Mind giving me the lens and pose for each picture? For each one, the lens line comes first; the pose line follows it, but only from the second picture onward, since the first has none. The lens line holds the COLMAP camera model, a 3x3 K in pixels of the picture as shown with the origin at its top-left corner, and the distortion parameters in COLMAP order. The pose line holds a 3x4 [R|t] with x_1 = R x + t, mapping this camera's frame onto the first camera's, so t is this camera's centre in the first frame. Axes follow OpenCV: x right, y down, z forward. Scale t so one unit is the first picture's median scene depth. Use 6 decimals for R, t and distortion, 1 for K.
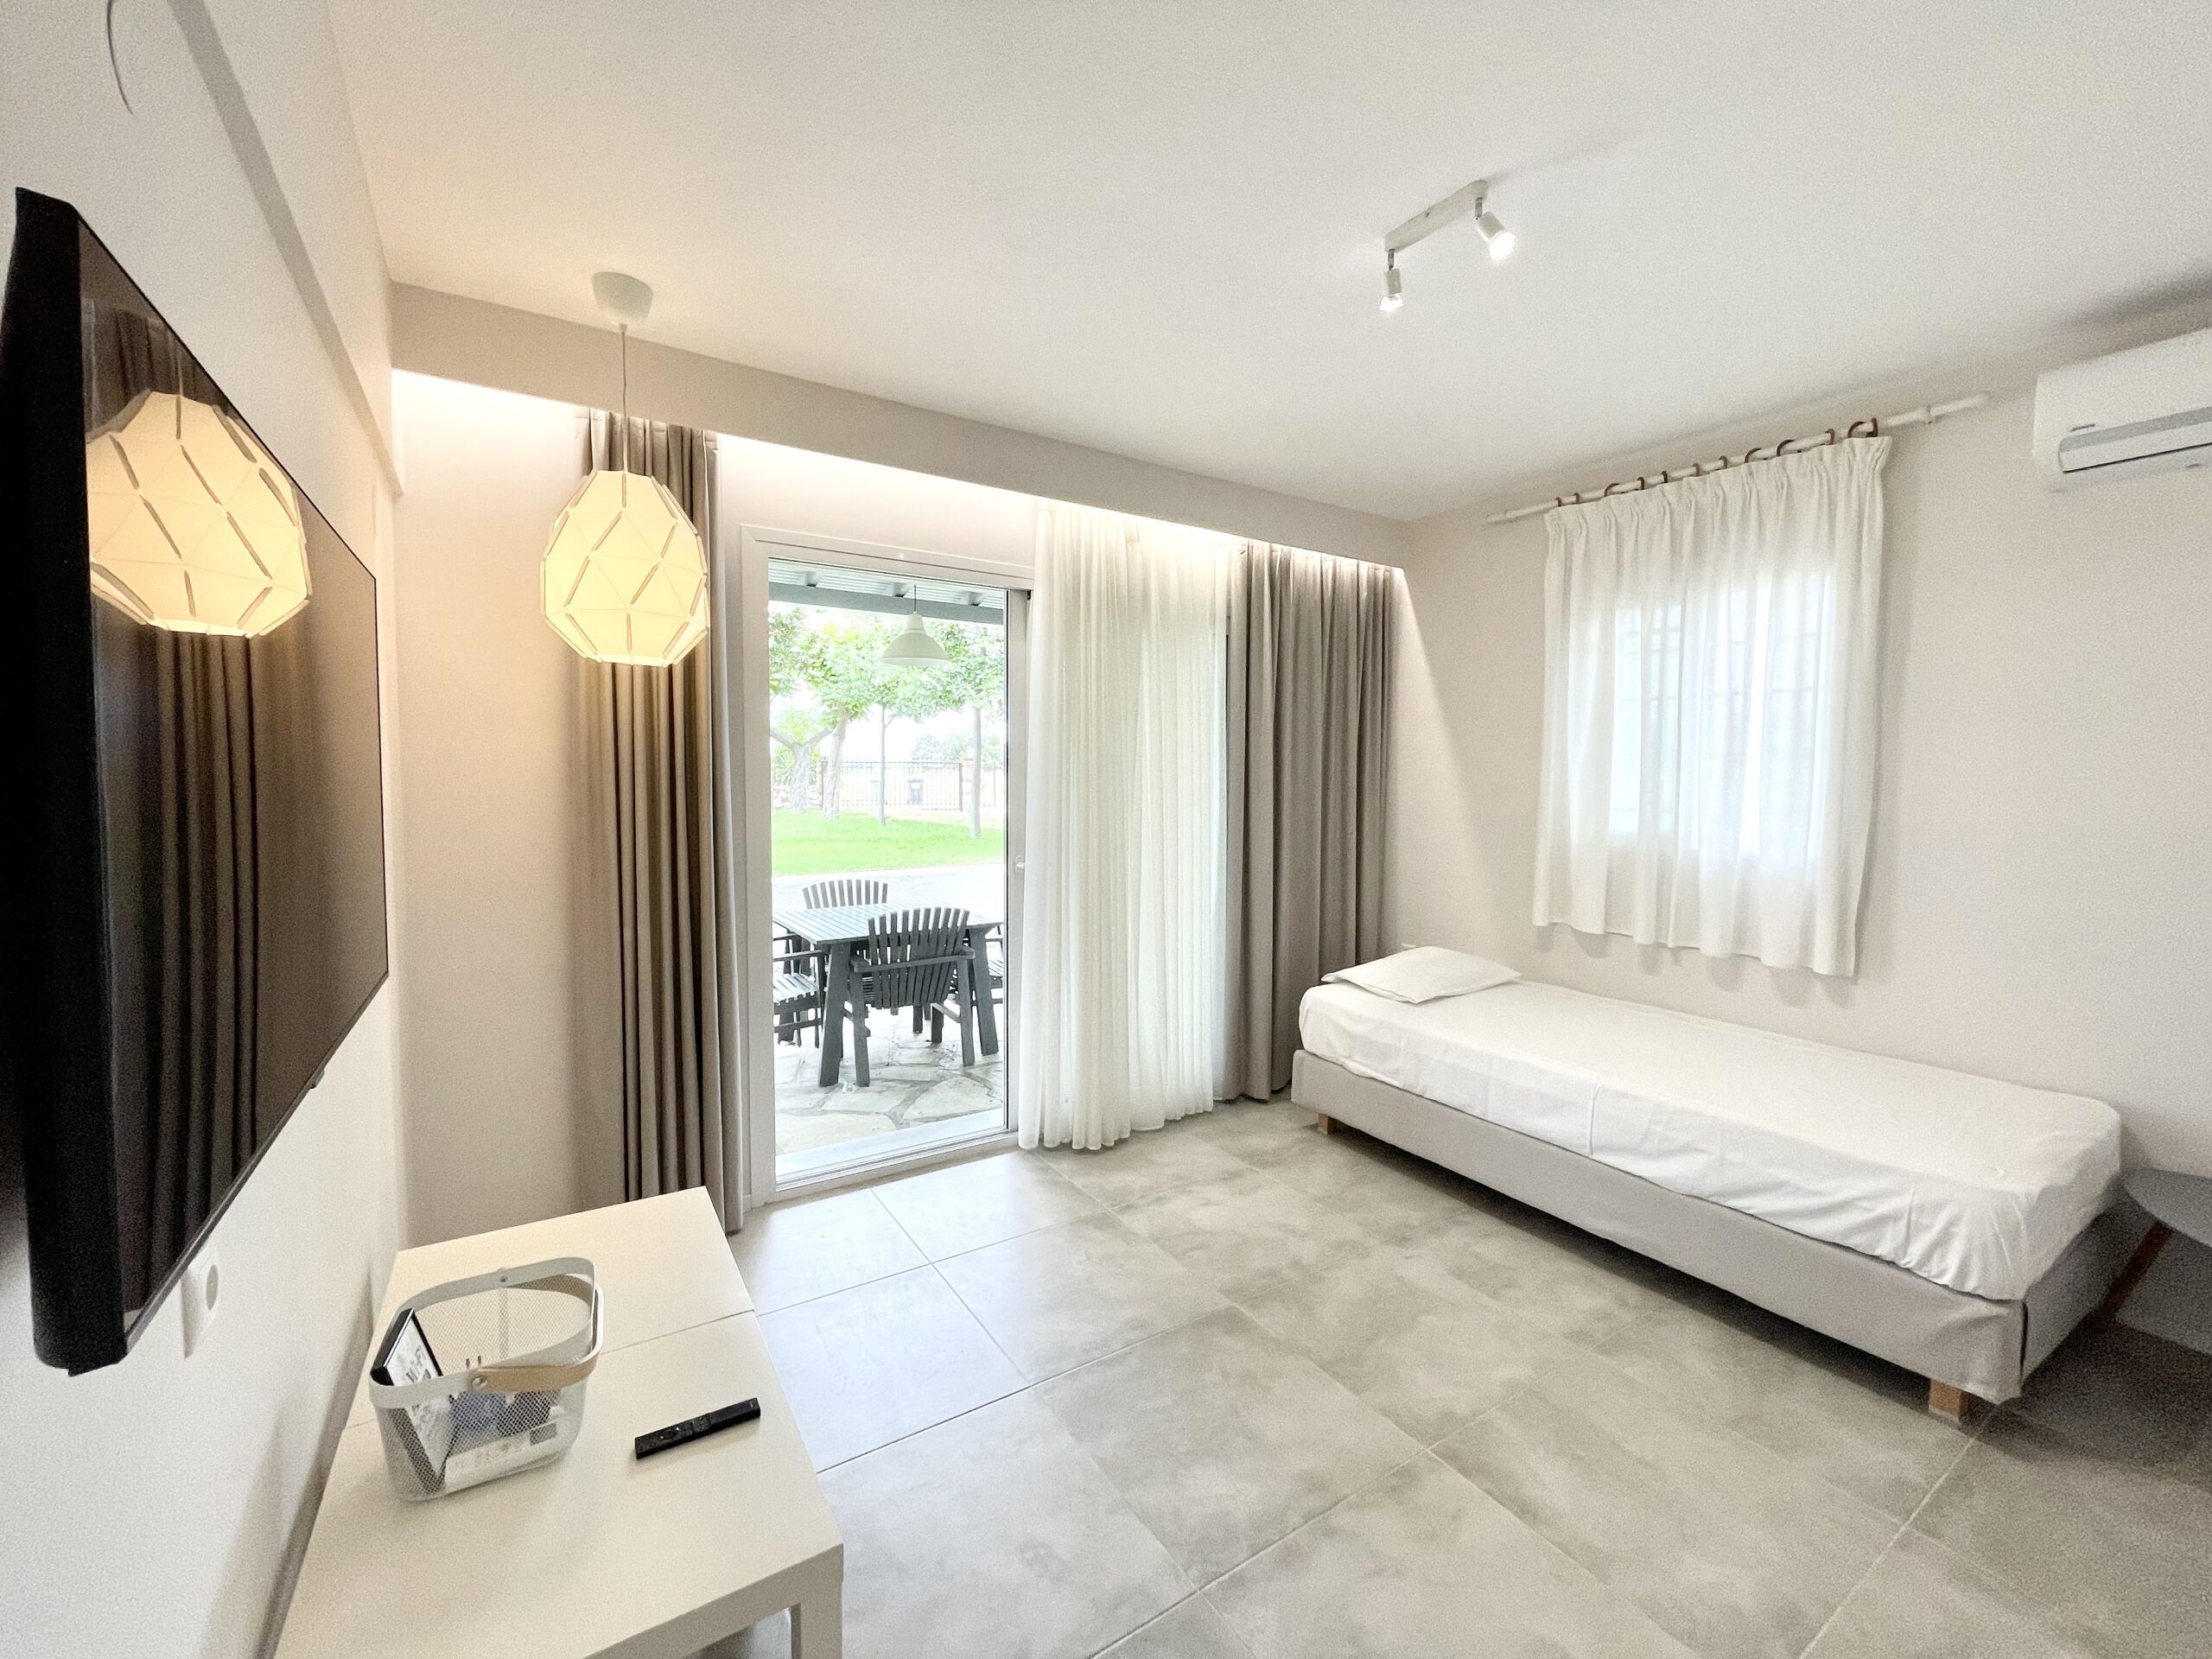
lens RADIAL K [[891.8, 0, 1094.9], [0, 891.8, 824.0], [0, 0, 1]] dist [-0.008580, 0.000015]
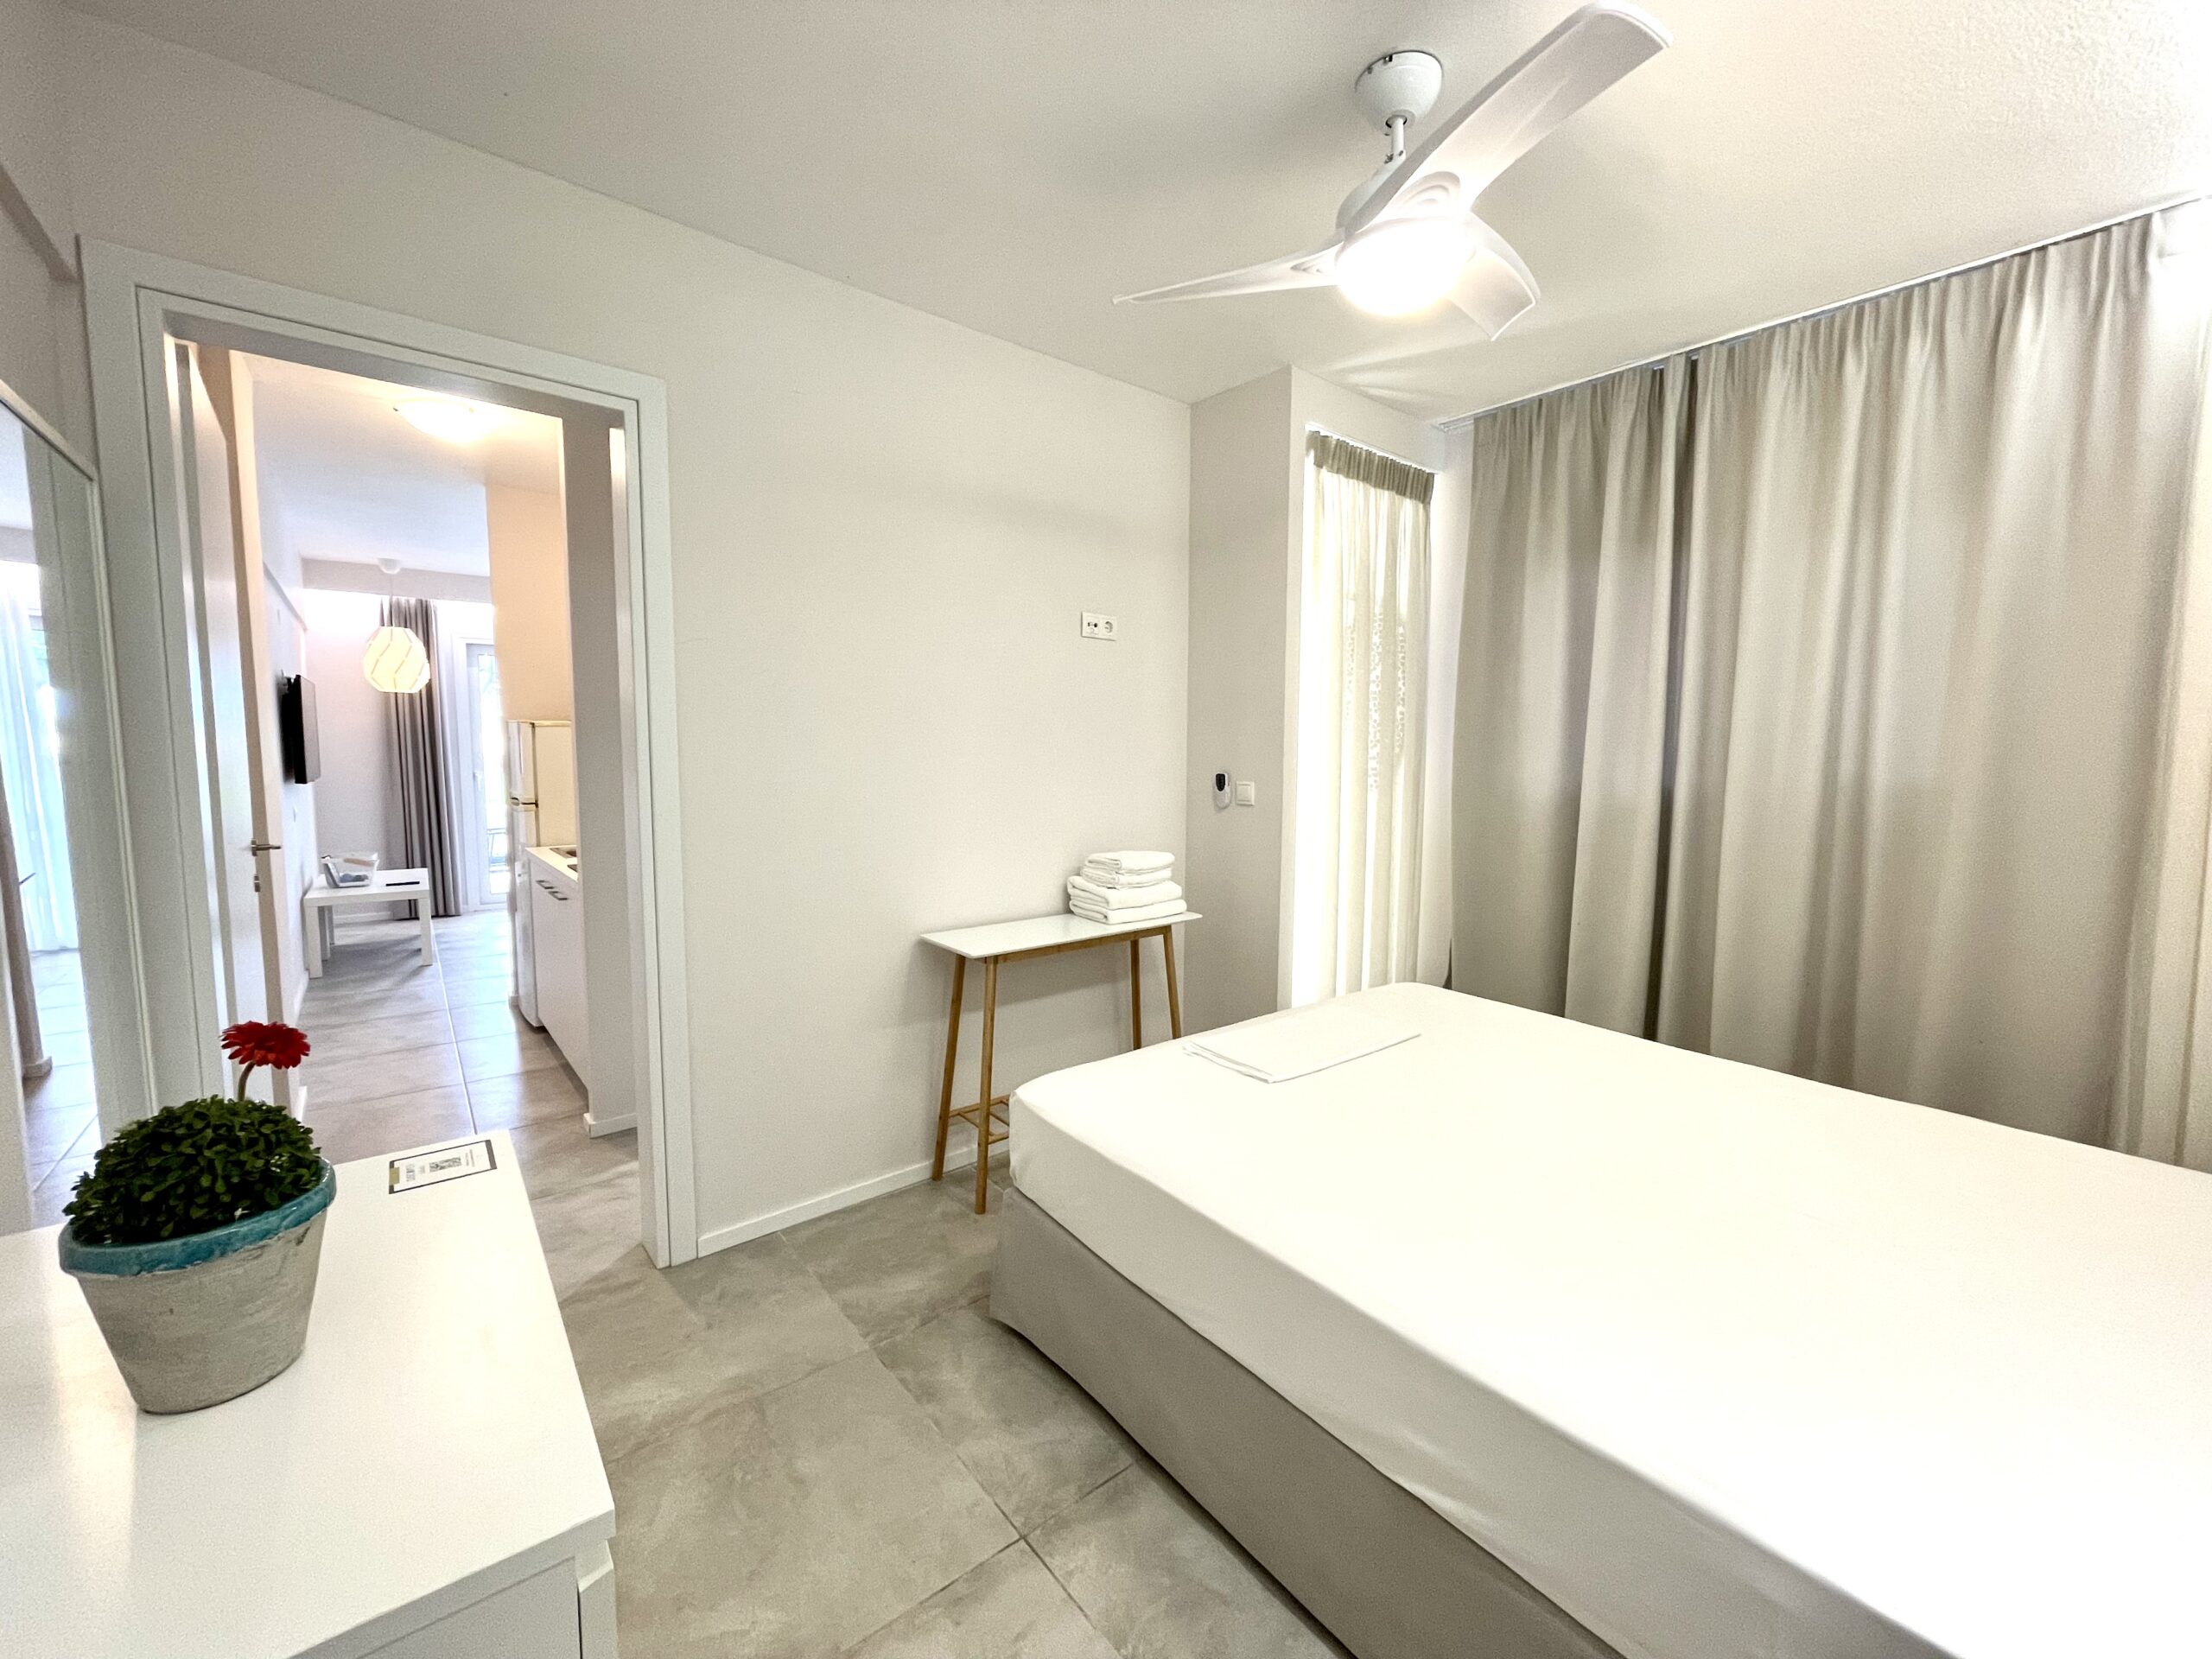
lens RADIAL K [[891.8, 0, 1113.4], [0, 891.8, 824.8], [0, 0, 1]] dist [-0.008580, 0.000015]
pose [[0.993506, -0.004500, 0.113688, 1.323829], [0.000032, 0.999229, 0.039271, 0.115964], [-0.113777, -0.039012, 0.992740, -1.944516]]
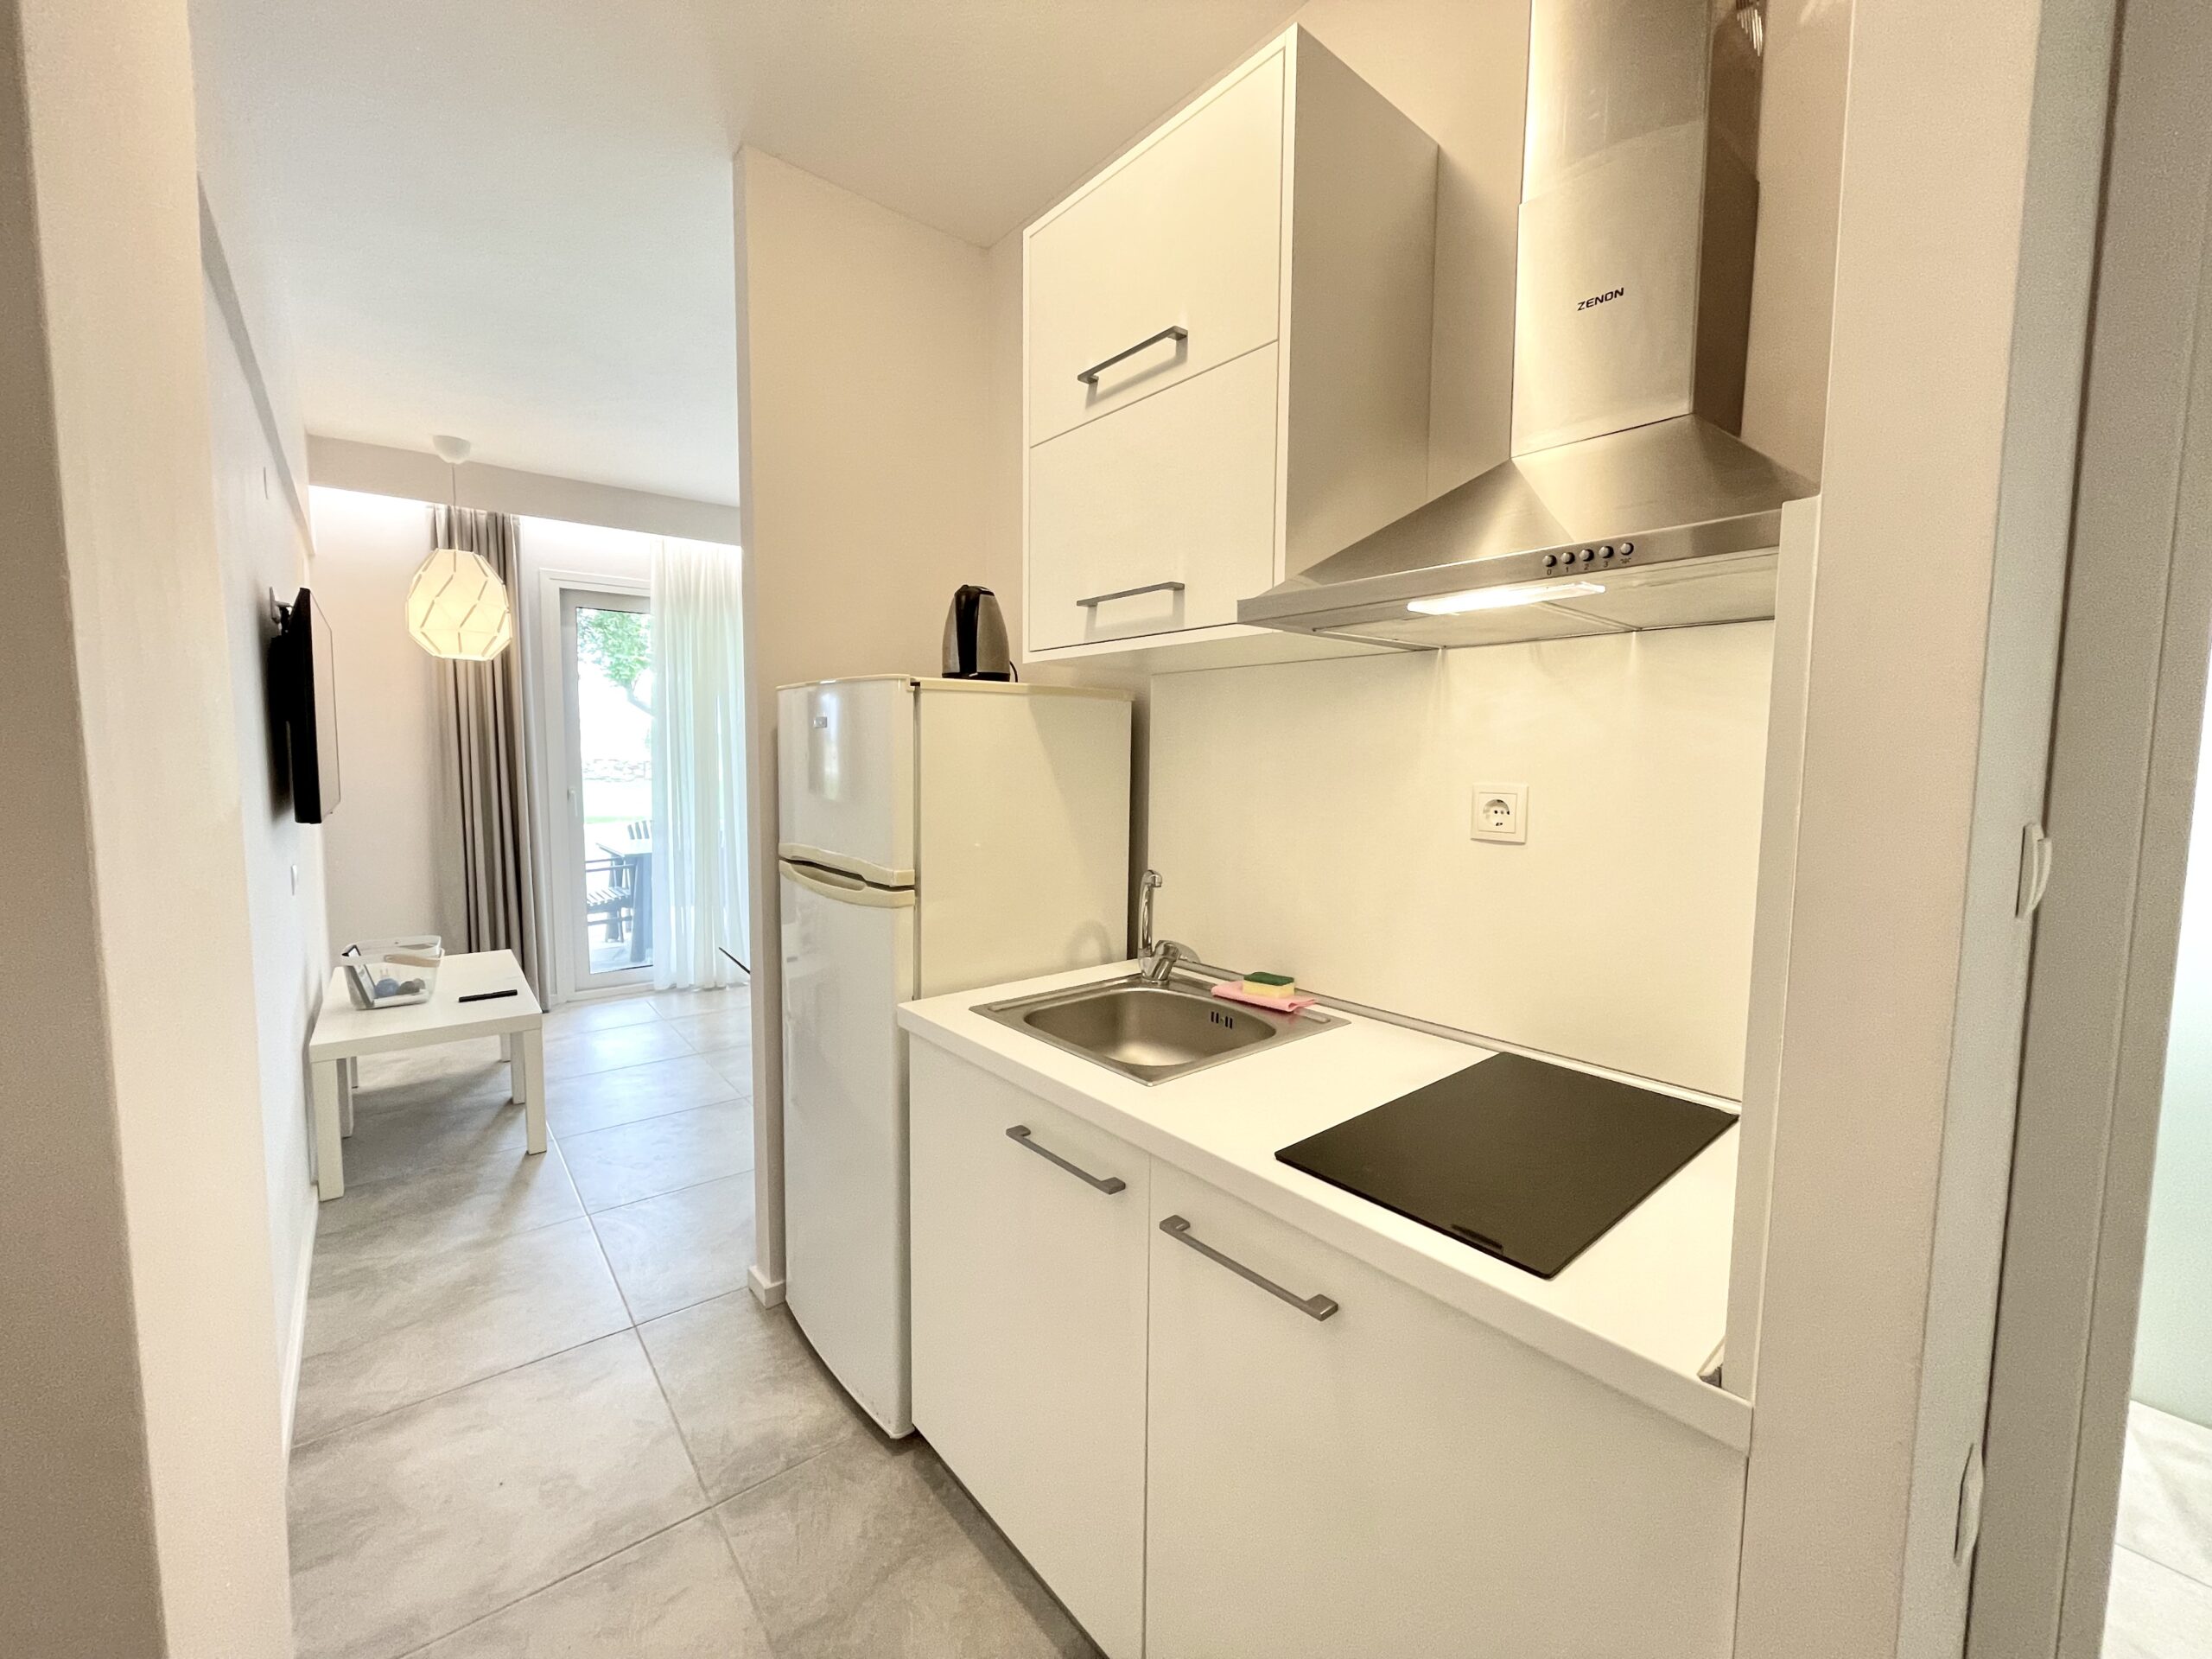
lens RADIAL K [[891.8, 0, 1110.4], [0, 891.8, 827.3], [0, 0, 1]] dist [-0.008580, 0.000015]
pose [[0.992938, -0.000119, 0.118637, 0.490096], [-0.003749, 0.999468, 0.032386, 0.076939], [-0.118578, -0.032602, 0.992409, -0.816923]]
